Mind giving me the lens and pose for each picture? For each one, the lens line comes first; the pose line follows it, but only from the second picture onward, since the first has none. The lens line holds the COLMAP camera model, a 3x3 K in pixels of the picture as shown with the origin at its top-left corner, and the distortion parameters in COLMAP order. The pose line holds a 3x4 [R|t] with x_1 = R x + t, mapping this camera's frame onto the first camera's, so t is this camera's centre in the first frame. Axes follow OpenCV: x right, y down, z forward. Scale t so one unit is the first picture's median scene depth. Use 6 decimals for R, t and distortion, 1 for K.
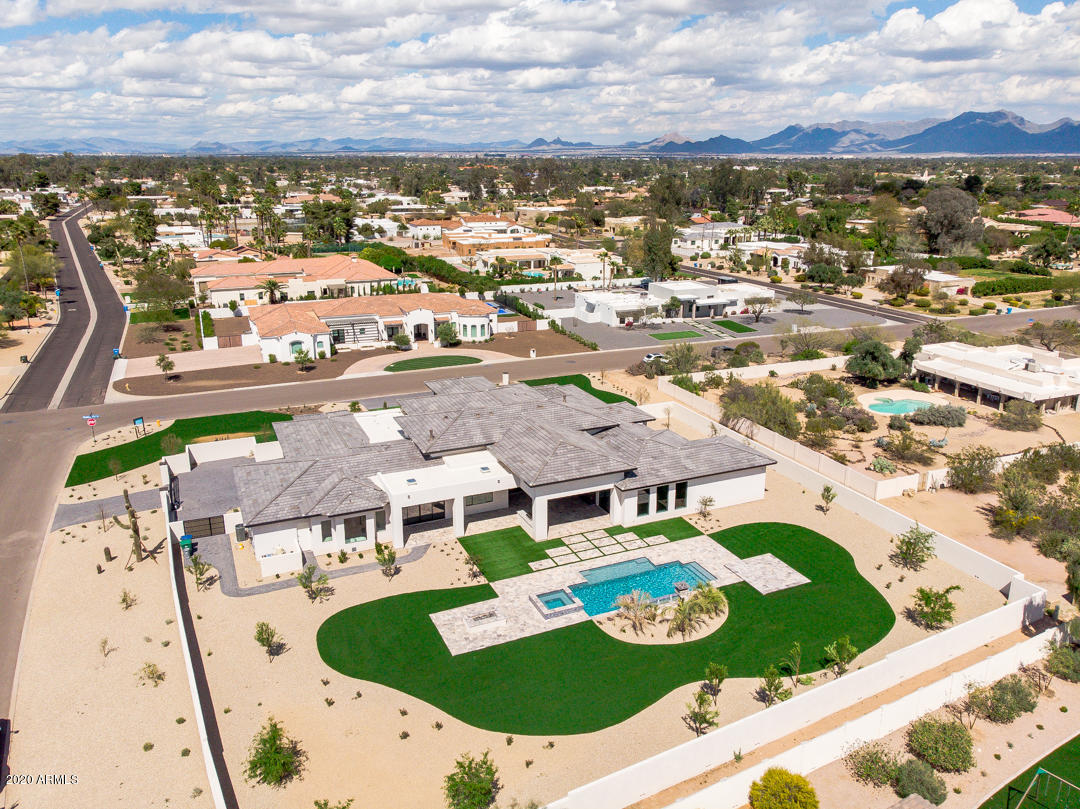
lens RADIAL K [[805.5, 0, 540.0], [0, 805.5, 404.5], [0, 0, 1]] dist [0.007200, 0.008228]
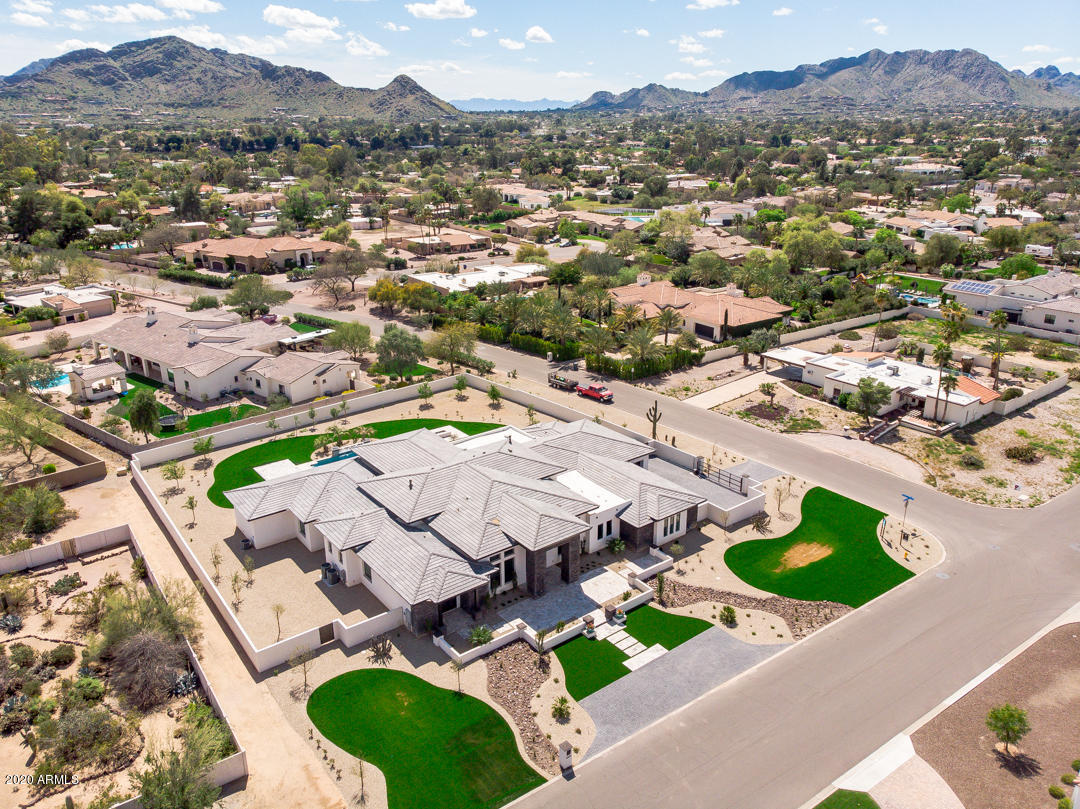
lens RADIAL K [[805.5, 0, 540.0], [0, 805.5, 404.5], [0, 0, 1]] dist [0.007200, 0.008228]
pose [[-0.971565, 0.090102, -0.218960, 0.108366], [-0.060435, 0.799764, 0.597265, -0.909074], [0.228931, 0.593514, -0.771577, 2.308857]]
